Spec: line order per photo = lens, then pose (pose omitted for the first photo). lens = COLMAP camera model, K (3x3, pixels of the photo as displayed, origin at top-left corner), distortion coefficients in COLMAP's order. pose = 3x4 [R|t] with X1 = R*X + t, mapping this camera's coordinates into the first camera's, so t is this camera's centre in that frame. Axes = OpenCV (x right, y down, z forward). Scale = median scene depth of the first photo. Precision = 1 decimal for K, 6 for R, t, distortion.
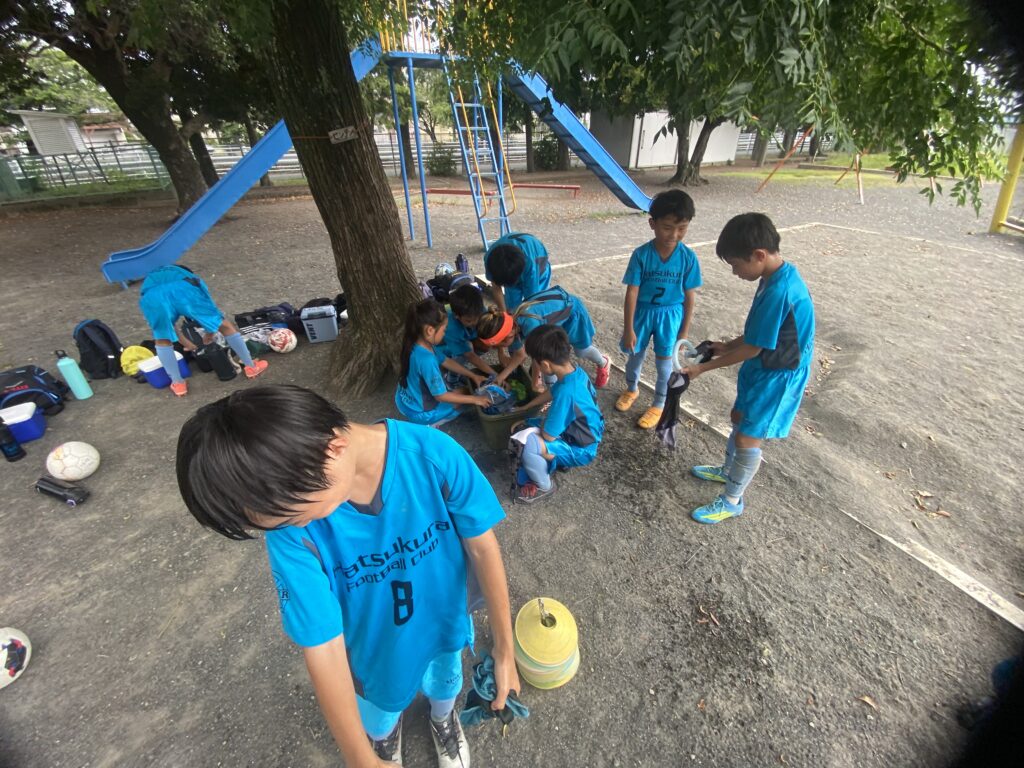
lens RADIAL K [[411.4, 0, 512.0], [0, 411.4, 384.0], [0, 0, 1]] dist [0.002341, -0.013515]
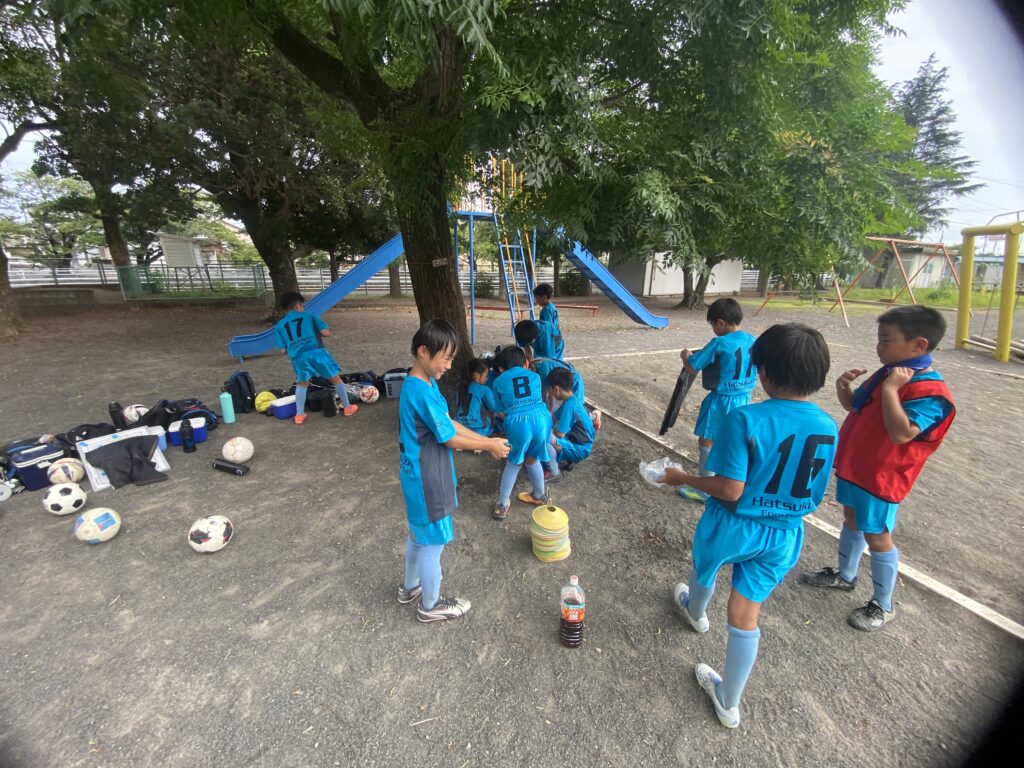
lens RADIAL K [[411.4, 0, 512.0], [0, 411.4, 384.0], [0, 0, 1]] dist [0.002341, -0.013515]
pose [[0.997194, 0.042340, -0.061734, 0.001658], [-0.057250, 0.962681, -0.264513, 0.193990], [0.048230, 0.267305, 0.962404, -0.305932]]
